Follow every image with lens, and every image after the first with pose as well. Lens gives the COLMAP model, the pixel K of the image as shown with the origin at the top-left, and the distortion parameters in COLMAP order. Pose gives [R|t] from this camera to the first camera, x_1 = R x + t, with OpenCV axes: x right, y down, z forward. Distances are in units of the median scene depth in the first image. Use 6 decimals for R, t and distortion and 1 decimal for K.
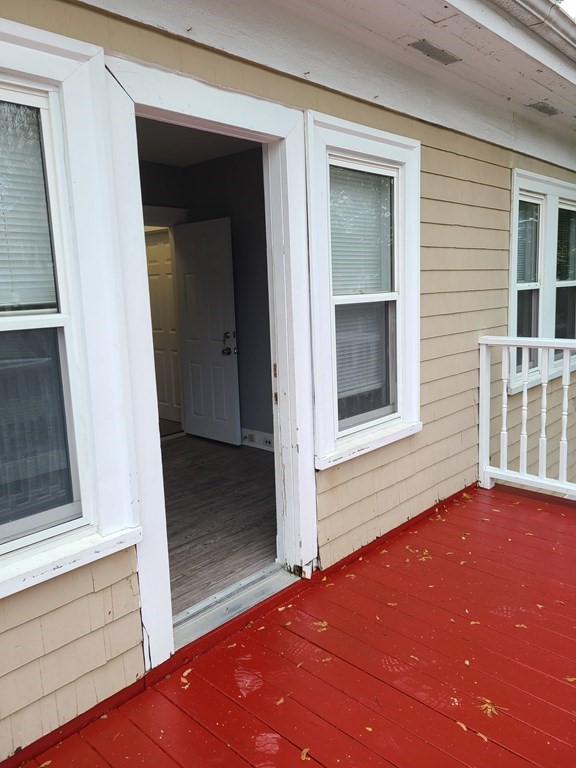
lens RADIAL K [[572.4, 0, 286.1], [0, 572.4, 382.8], [0, 0, 1]] dist [0.040927, -0.014373]
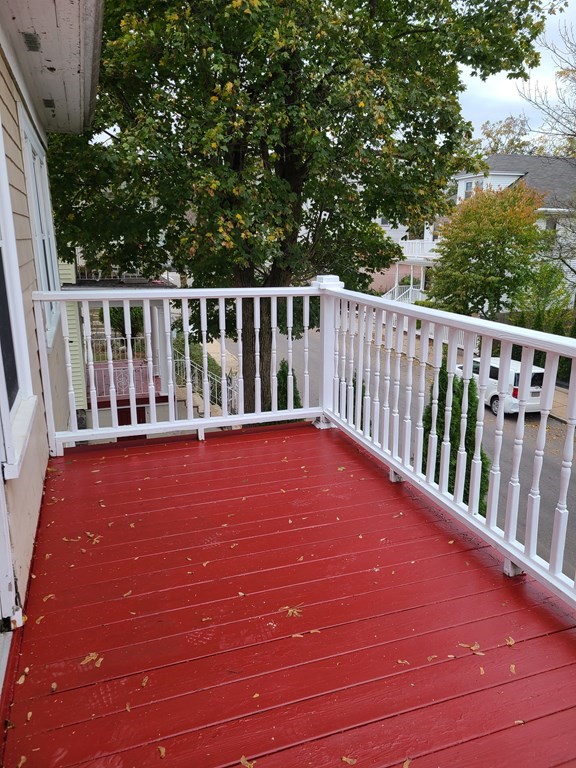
lens RADIAL K [[572.4, 0, 288.1], [0, 572.4, 381.0], [0, 0, 1]] dist [0.040927, -0.014373]
pose [[0.449922, -0.184552, 0.873791, -0.332403], [0.119088, 0.982075, 0.146103, -0.033753], [-0.885092, 0.038324, 0.463835, 0.271902]]
